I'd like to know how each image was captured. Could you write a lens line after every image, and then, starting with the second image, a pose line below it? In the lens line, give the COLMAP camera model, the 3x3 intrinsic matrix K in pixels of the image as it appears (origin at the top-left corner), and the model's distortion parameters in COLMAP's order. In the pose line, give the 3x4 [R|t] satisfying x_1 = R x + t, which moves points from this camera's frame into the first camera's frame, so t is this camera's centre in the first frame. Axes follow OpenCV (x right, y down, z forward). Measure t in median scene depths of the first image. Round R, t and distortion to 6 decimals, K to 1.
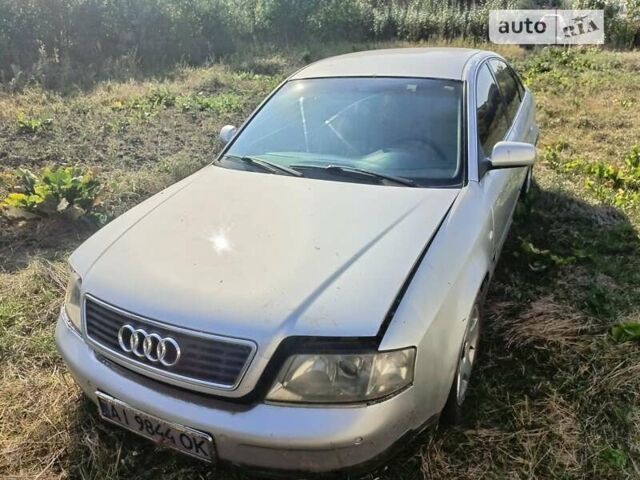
lens RADIAL K [[467.3, 0, 320.0], [0, 467.3, 240.0], [0, 0, 1]] dist [0.006818, 0.010212]
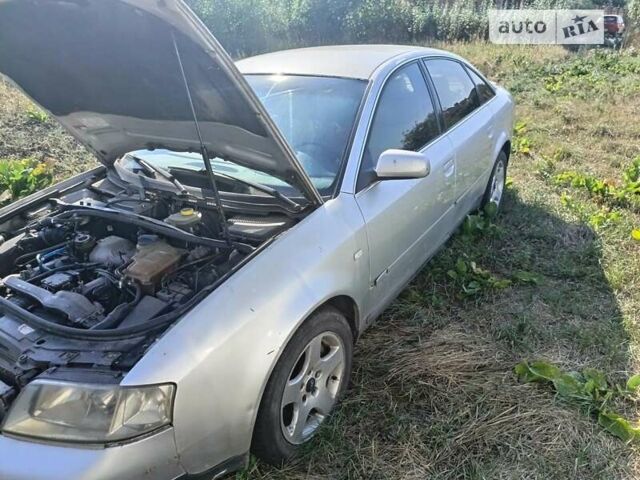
lens RADIAL K [[467.3, 0, 320.0], [0, 467.3, 240.0], [0, 0, 1]] dist [0.006818, 0.010212]
pose [[0.994997, 0.051788, -0.085434, 0.152244], [-0.051571, 0.998658, 0.004746, -0.015810], [0.085565, -0.000316, 0.996333, 0.044937]]
